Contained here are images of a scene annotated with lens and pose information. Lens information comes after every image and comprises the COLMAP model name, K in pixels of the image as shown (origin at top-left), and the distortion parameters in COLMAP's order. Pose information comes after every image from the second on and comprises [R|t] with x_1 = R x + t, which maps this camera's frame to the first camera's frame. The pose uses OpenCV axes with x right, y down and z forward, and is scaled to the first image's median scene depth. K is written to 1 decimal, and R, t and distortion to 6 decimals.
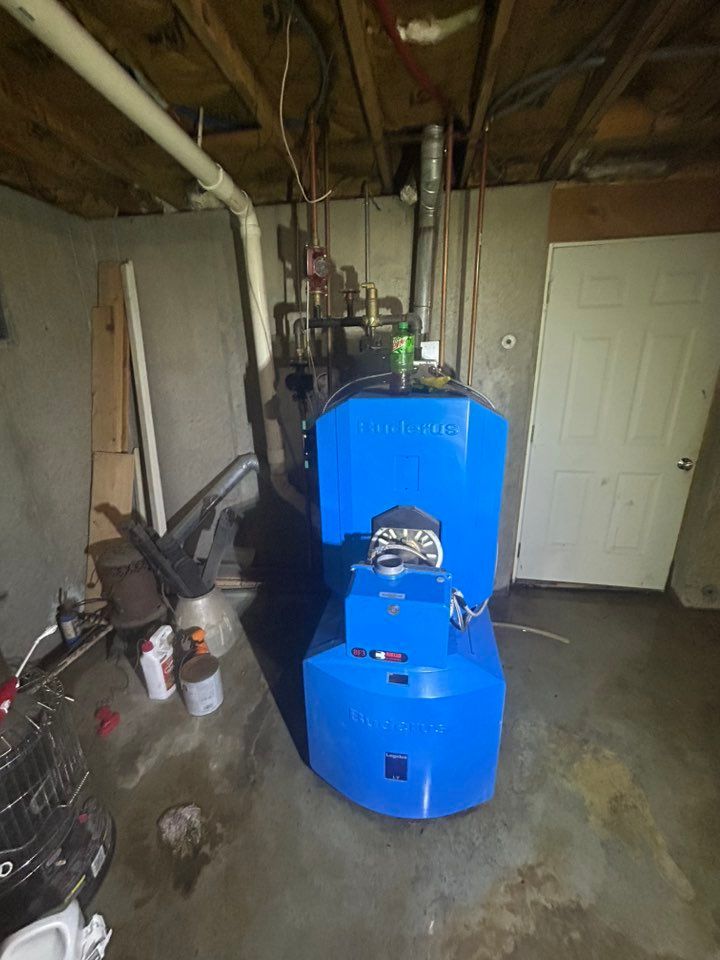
lens RADIAL K [[387.2, 0, 363.4], [0, 387.2, 481.9], [0, 0, 1]] dist [-0.003082, -0.000846]
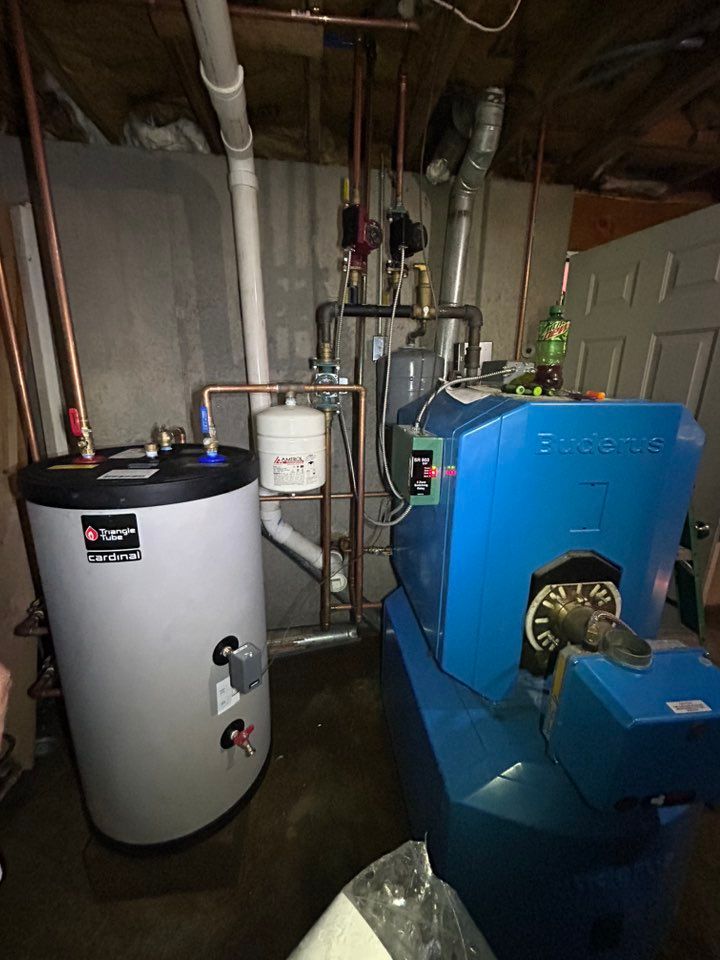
lens RADIAL K [[387.2, 0, 363.4], [0, 387.2, 481.9], [0, 0, 1]] dist [-0.003082, -0.000846]
pose [[0.955909, -0.047883, 0.289732, -0.335937], [0.062500, 0.997186, -0.041405, -0.043921], [-0.286934, 0.057688, 0.956212, 0.297519]]
